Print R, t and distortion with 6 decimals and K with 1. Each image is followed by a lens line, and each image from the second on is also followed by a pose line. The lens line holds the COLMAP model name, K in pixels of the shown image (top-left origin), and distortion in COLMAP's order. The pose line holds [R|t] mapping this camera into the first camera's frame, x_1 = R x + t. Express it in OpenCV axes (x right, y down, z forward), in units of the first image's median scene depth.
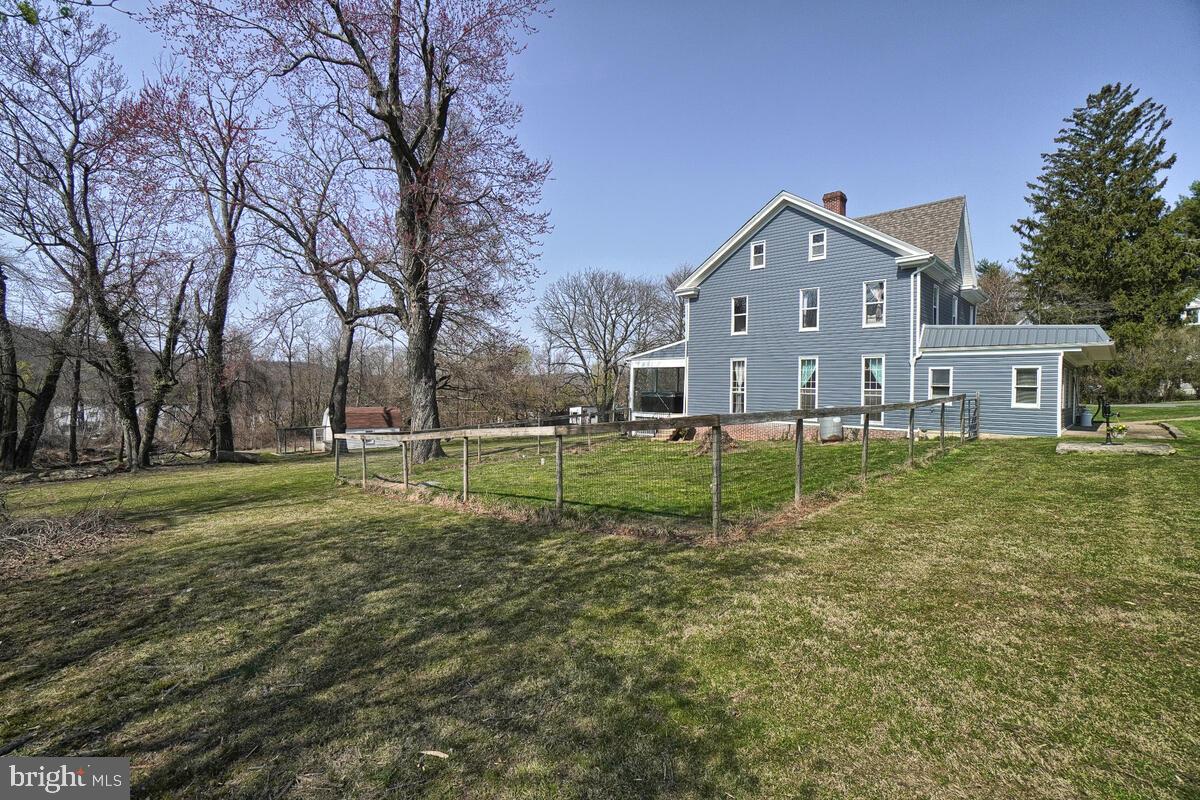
lens RADIAL K [[525.6, 0, 593.6], [0, 525.6, 399.1], [0, 0, 1]] dist [-0.064042, 0.018801]
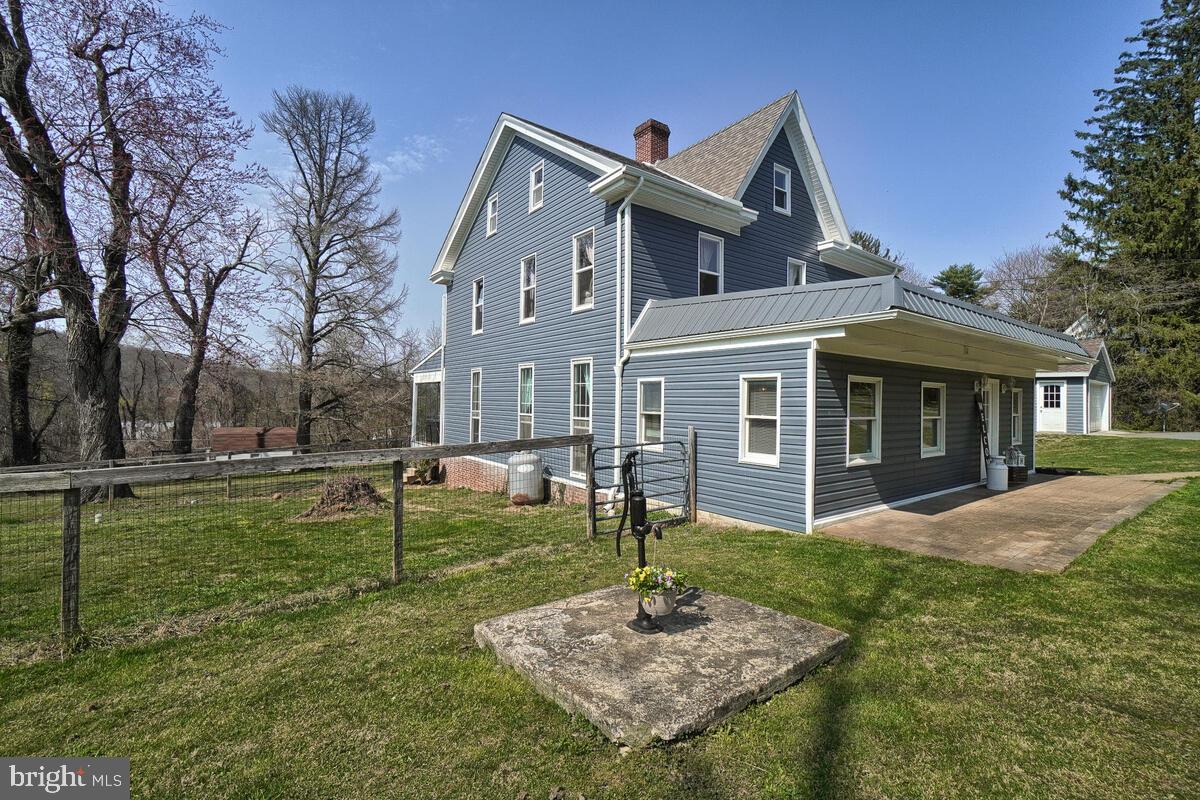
lens RADIAL K [[525.6, 0, 593.6], [0, 525.6, 399.1], [0, 0, 1]] dist [-0.064042, 0.018801]
pose [[0.989213, -0.001376, -0.146477, 0.676185], [-0.002630, 0.999628, -0.027153, -0.024883], [0.146460, 0.027246, 0.988841, 0.441241]]
